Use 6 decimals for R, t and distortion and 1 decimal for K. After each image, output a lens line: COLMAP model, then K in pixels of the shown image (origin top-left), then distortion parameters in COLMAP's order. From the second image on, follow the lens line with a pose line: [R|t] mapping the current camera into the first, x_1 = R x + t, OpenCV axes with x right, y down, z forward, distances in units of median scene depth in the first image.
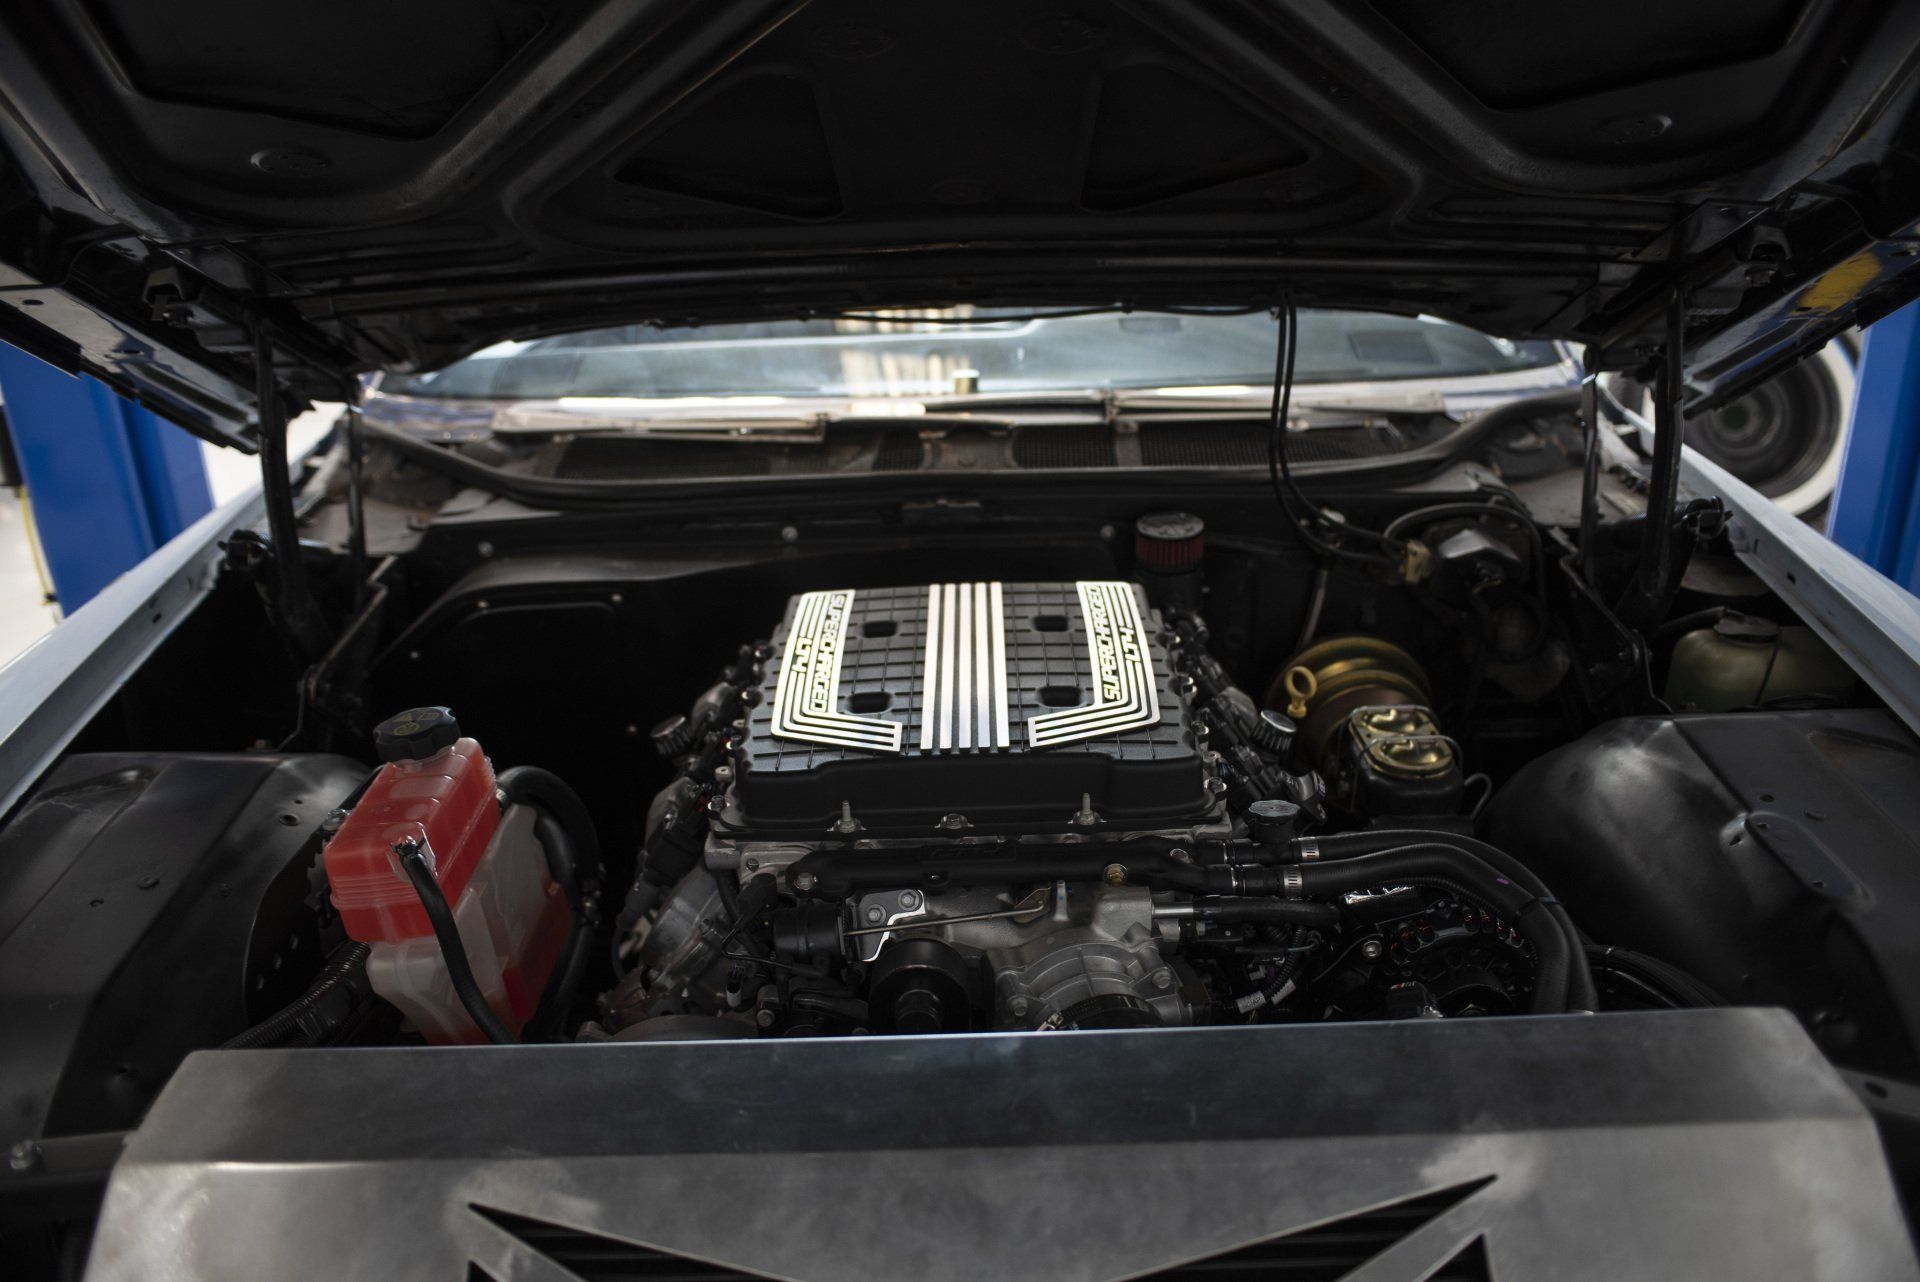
lens RADIAL K [[1443.7, 0, 950.7], [0, 1443.7, 619.0], [0, 0, 1]] dist [-0.053920, -0.000320]
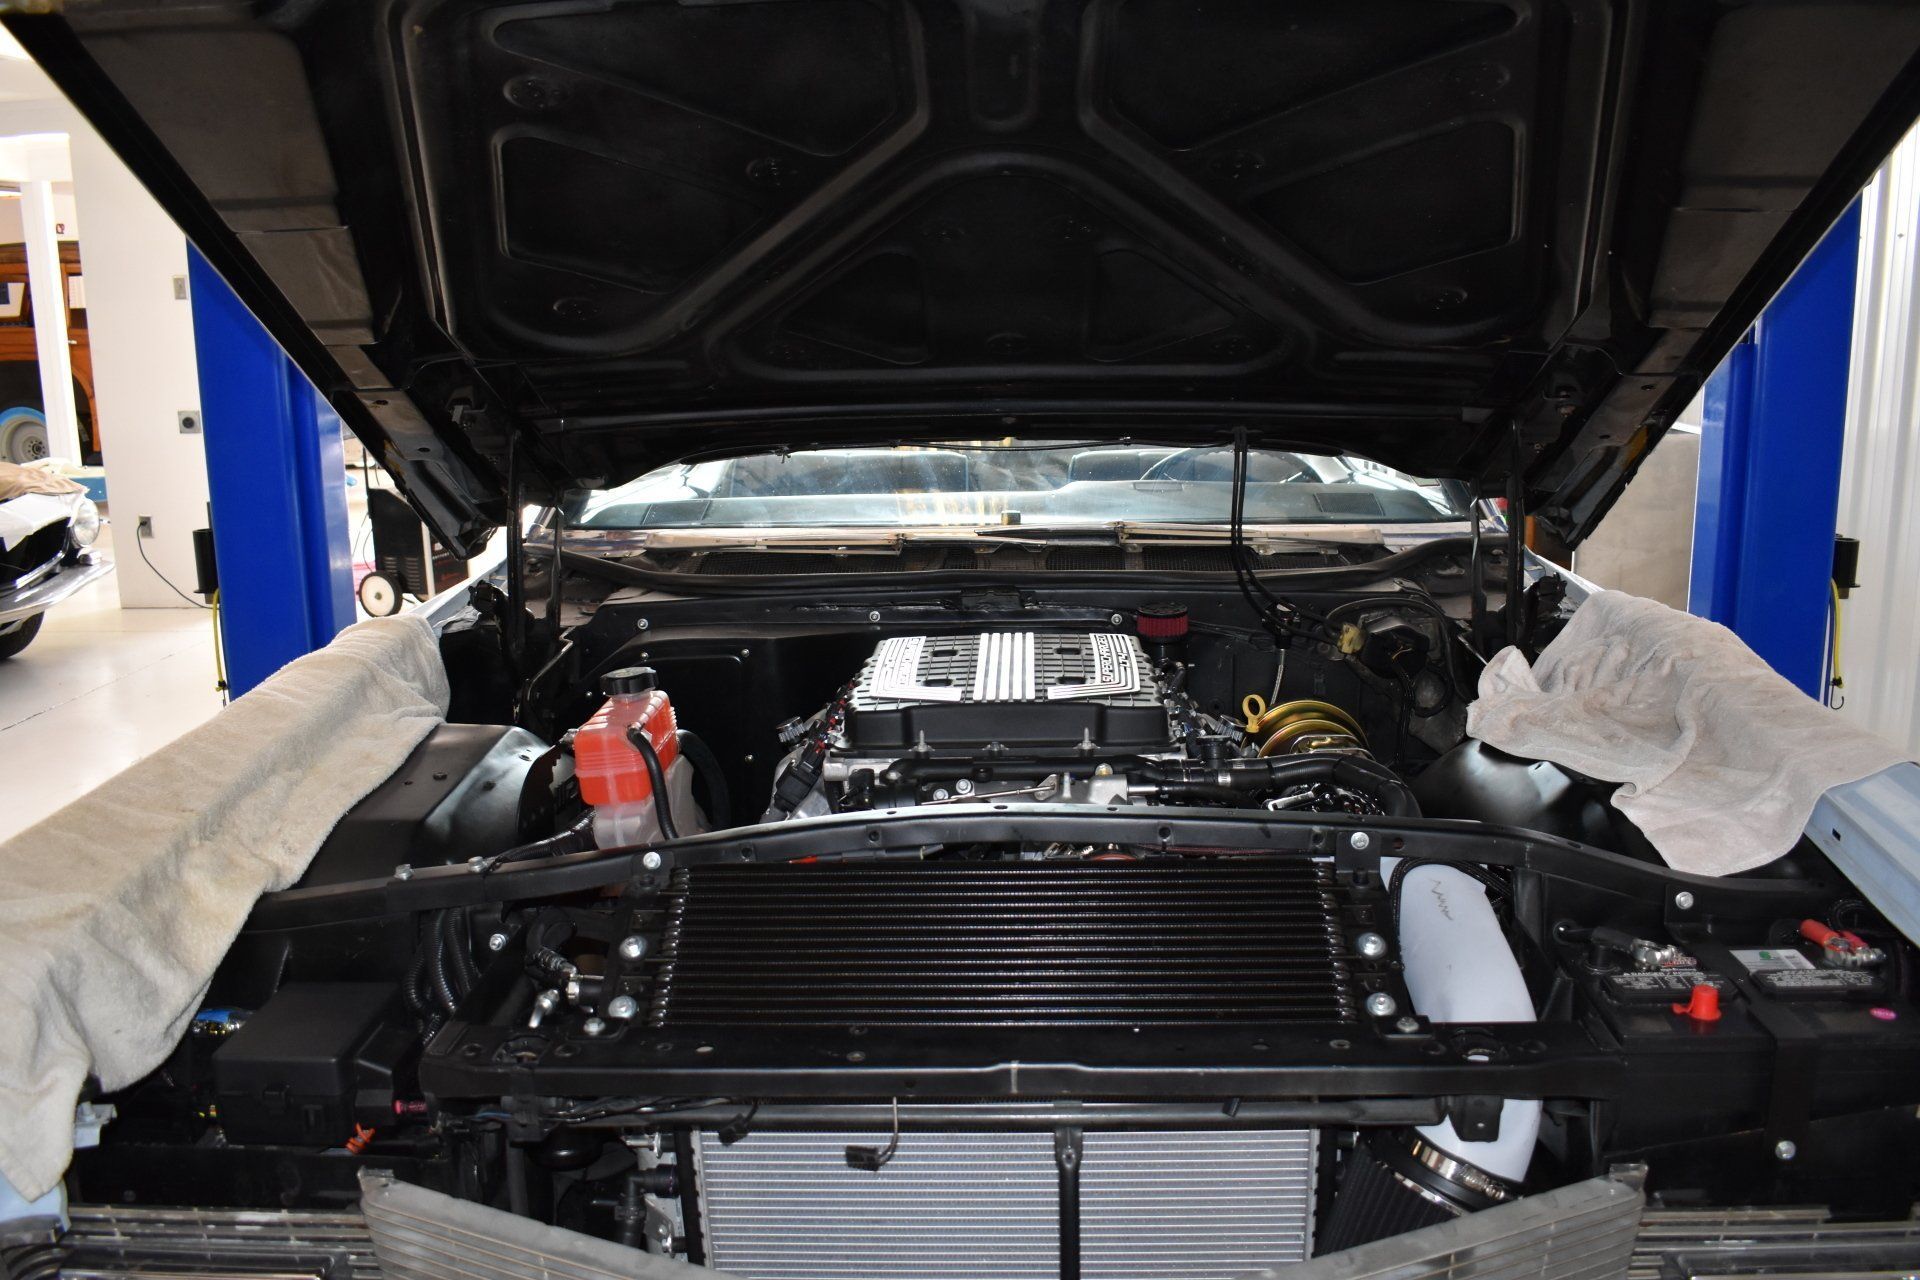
lens RADIAL K [[1529.7, 0, 960.0], [0, 1529.7, 640.0], [0, 0, 1]] dist [-0.081942, 0.006660]
pose [[0.999462, 0.018036, -0.027402, 0.005803], [-0.022762, 0.982787, -0.183334, 0.271253], [0.023624, 0.183860, 0.982669, -0.456314]]
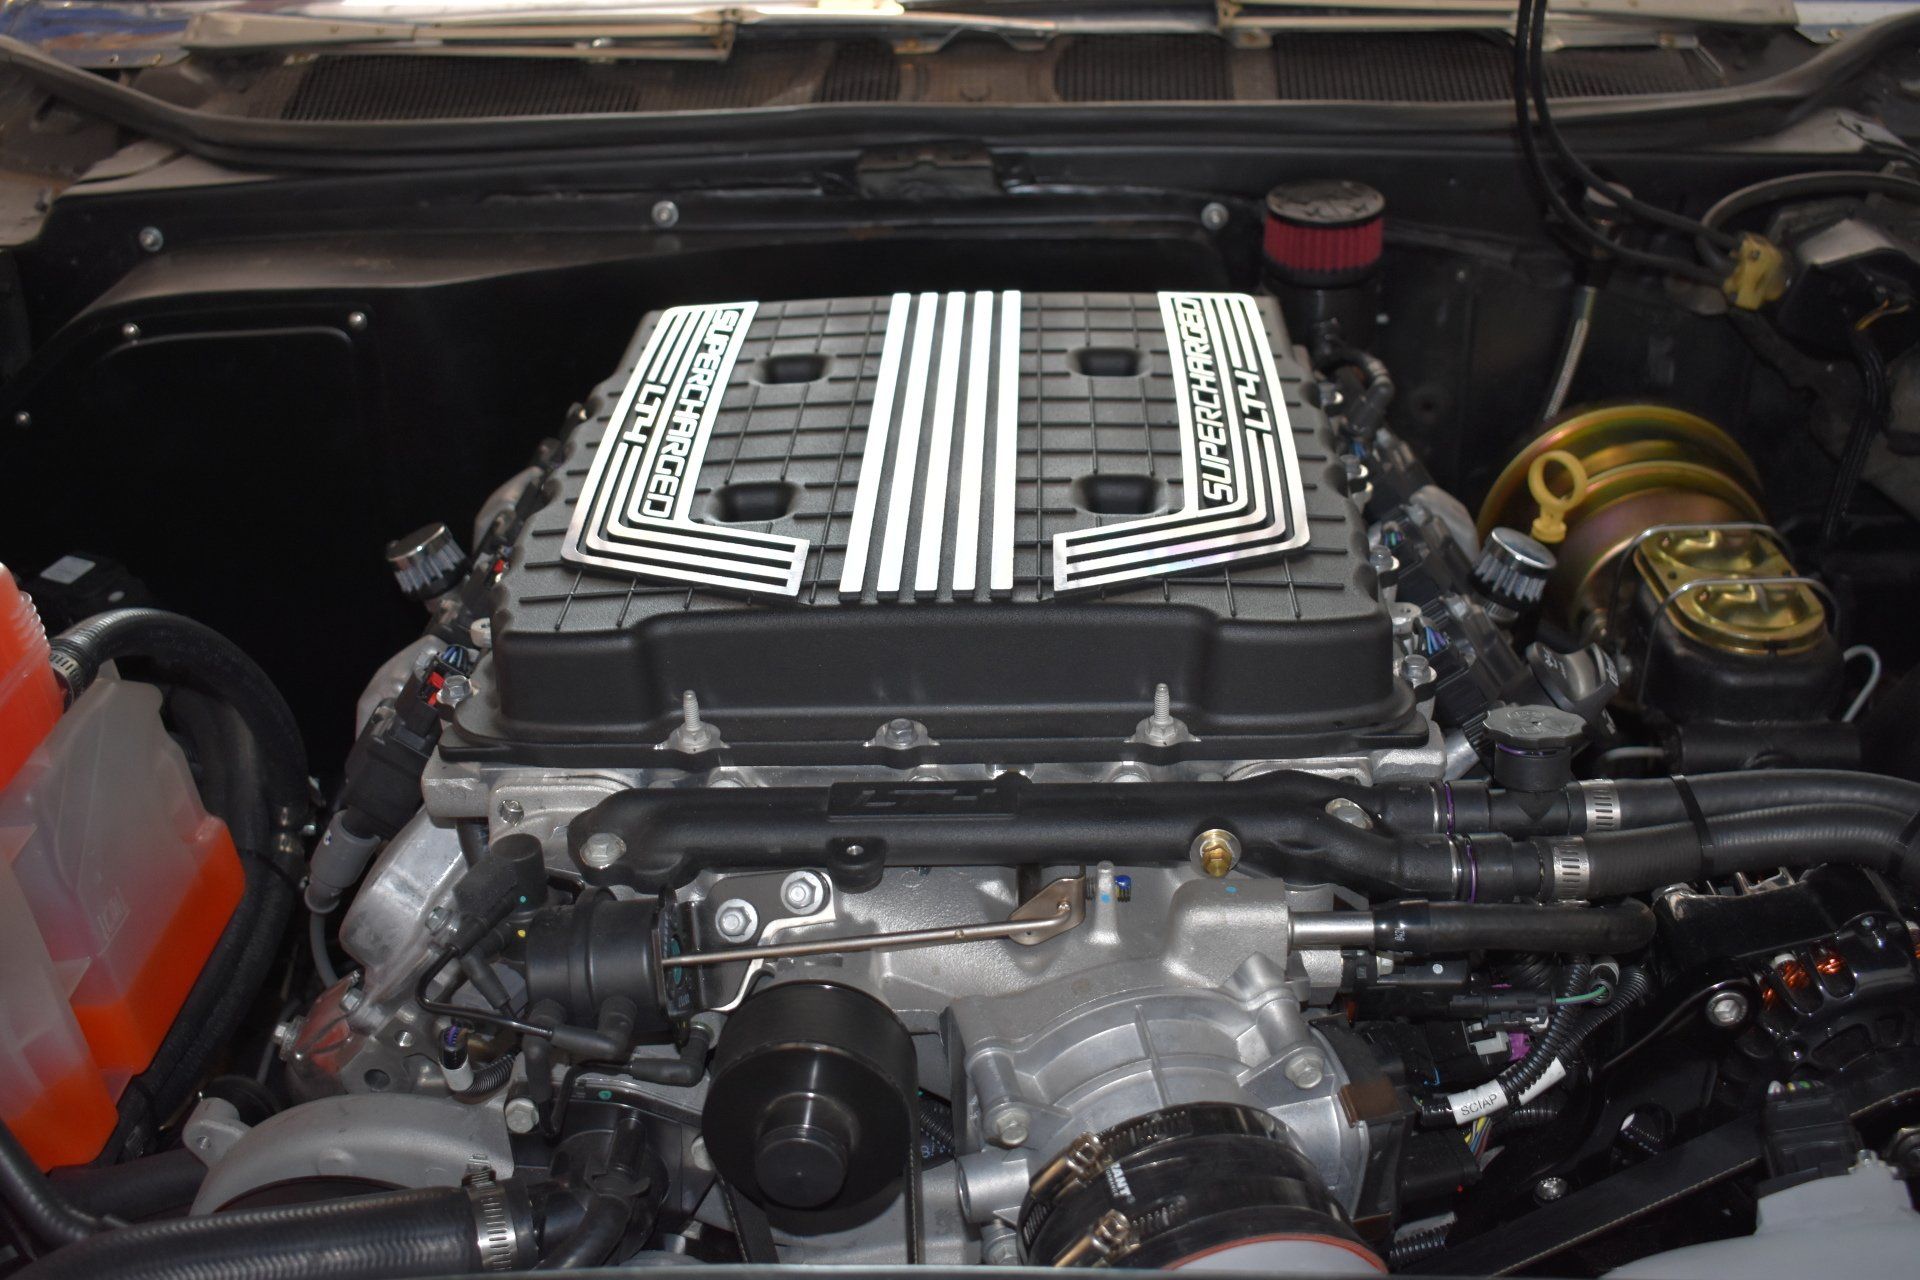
lens RADIAL K [[1928.8, 0, 955.4], [0, 1928.8, 586.7], [0, 0, 1]] dist [-0.076497, 0.012772]
pose [[0.999660, 0.013642, -0.022216, 0.030428], [-0.011478, 0.995430, 0.094801, 0.019826], [0.023407, -0.094513, 0.995248, 0.278009]]
